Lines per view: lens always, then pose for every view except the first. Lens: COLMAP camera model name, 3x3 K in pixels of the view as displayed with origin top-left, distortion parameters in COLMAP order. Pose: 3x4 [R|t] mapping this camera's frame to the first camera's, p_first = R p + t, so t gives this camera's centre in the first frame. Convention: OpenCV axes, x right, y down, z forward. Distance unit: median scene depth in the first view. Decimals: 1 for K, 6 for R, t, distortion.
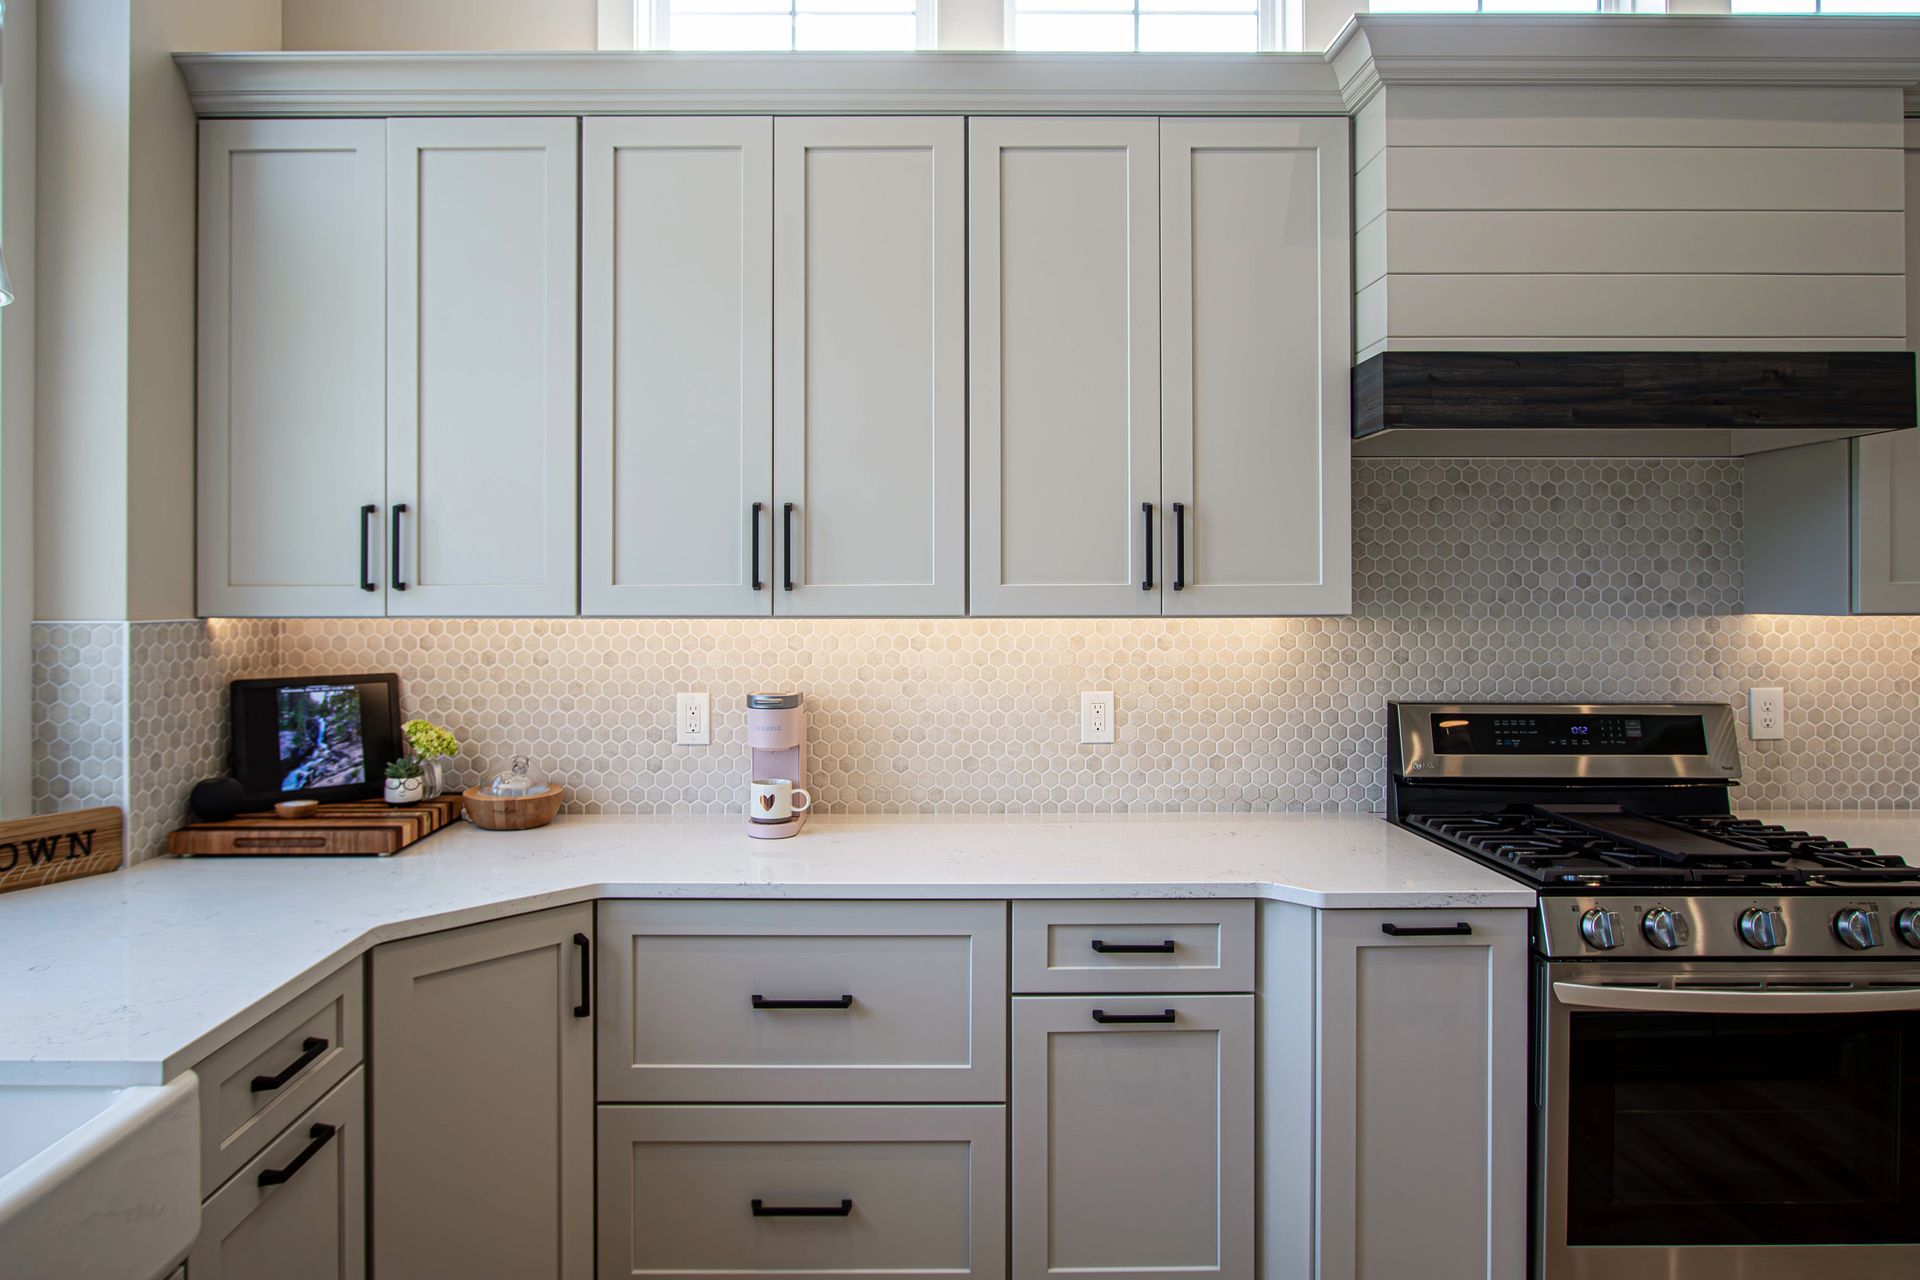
lens RADIAL K [[1185.6, 0, 891.9], [0, 1185.6, 595.9], [0, 0, 1]] dist [-0.016040, -0.001979]
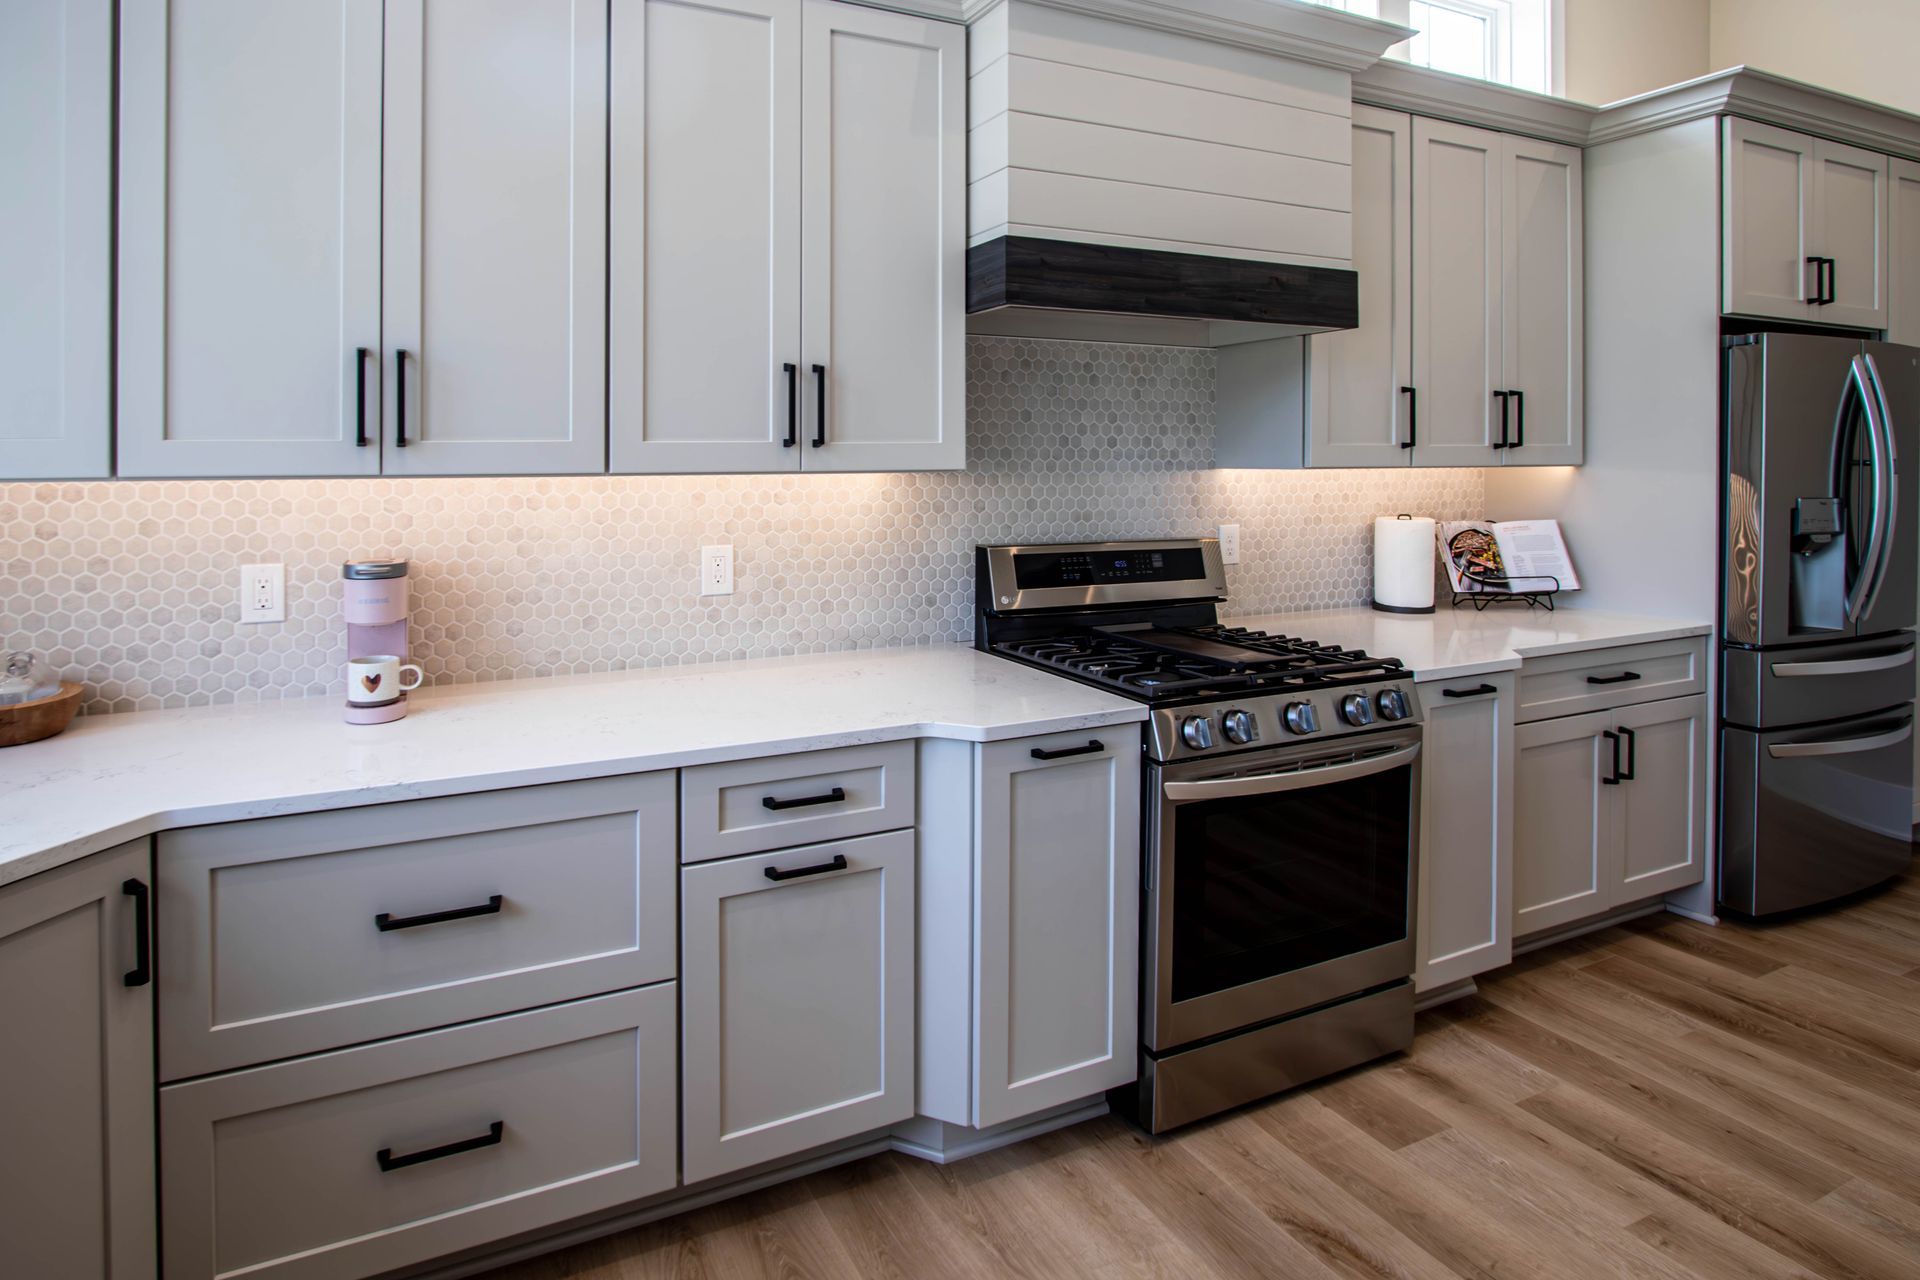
lens RADIAL K [[1021.9, 0, 915.6], [0, 1021.9, 462.0], [0, 0, 1]] dist [-0.010196, 0.000667]
pose [[0.903991, -0.001969, 0.427546, -0.065398], [0.000075, 0.999990, 0.004448, 0.003412], [-0.427551, -0.003989, 0.903983, 0.135059]]
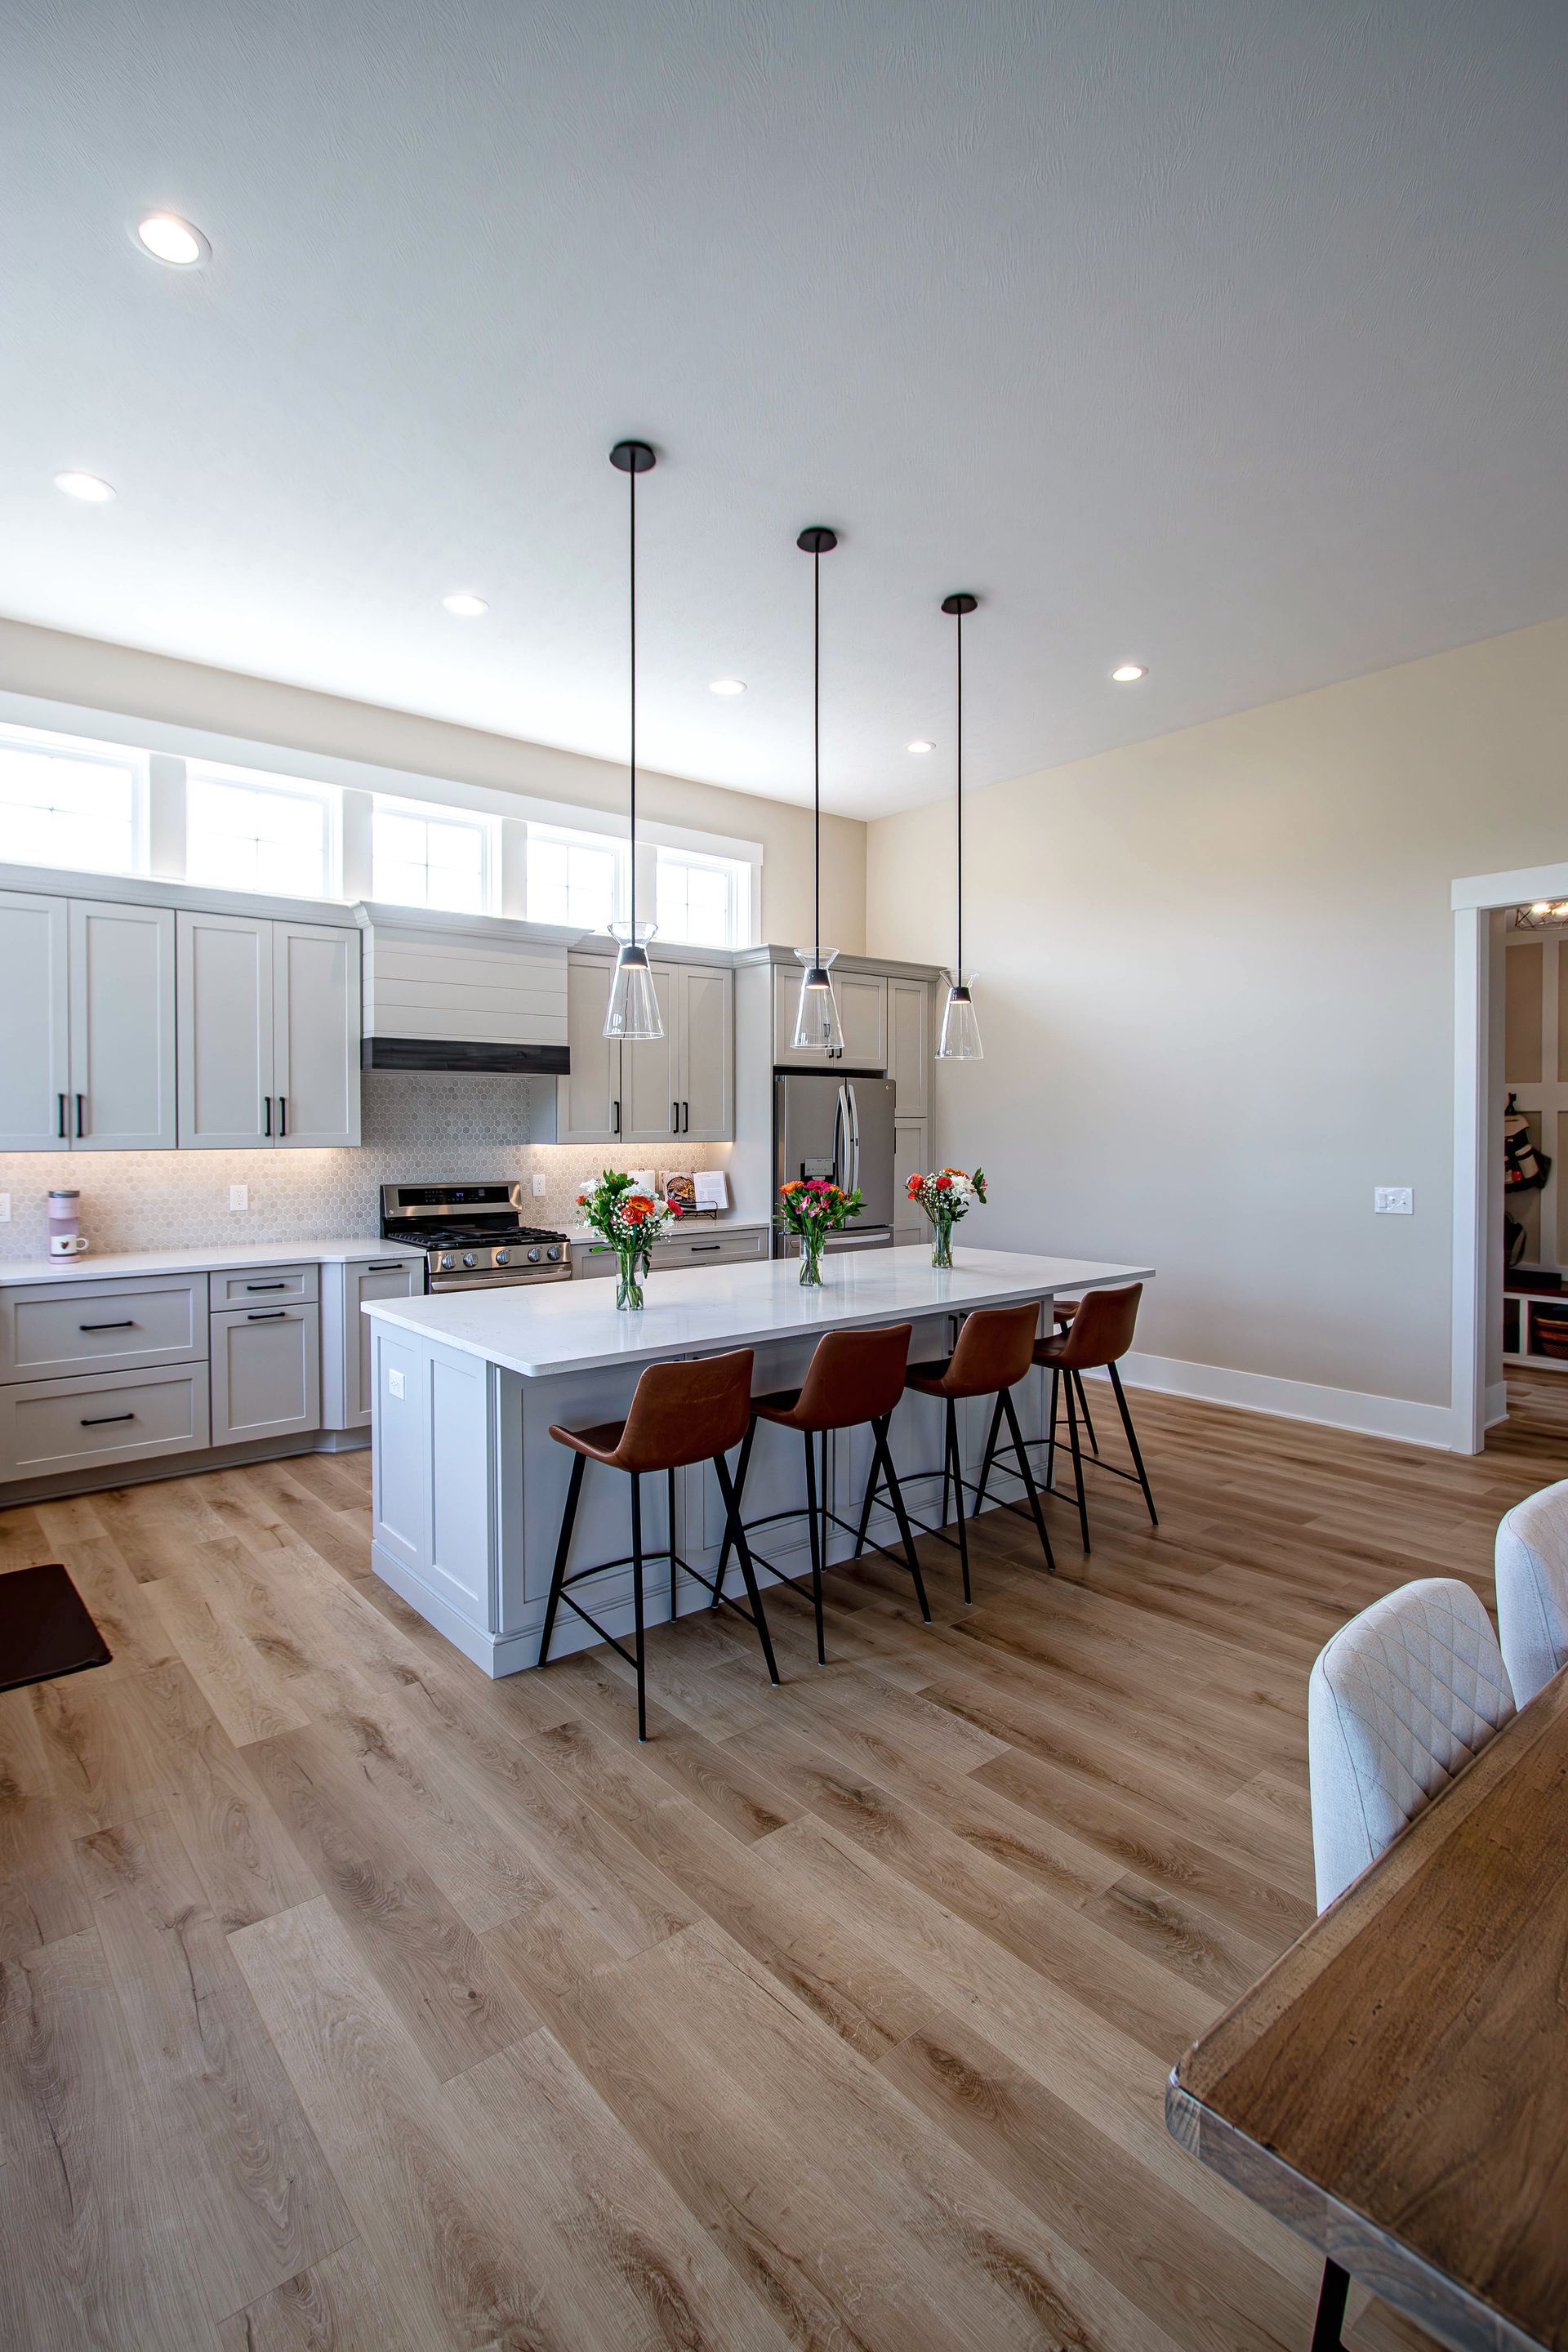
lens RADIAL K [[1099.9, 0, 755.8], [0, 1099.9, 1141.4], [0, 0, 1]] dist [-0.021736, 0.002002]
pose [[0.784439, -0.008673, 0.620146, -0.334684], [-0.002177, 0.999858, 0.016737, -0.031640], [-0.620202, -0.014479, 0.784308, -1.158983]]
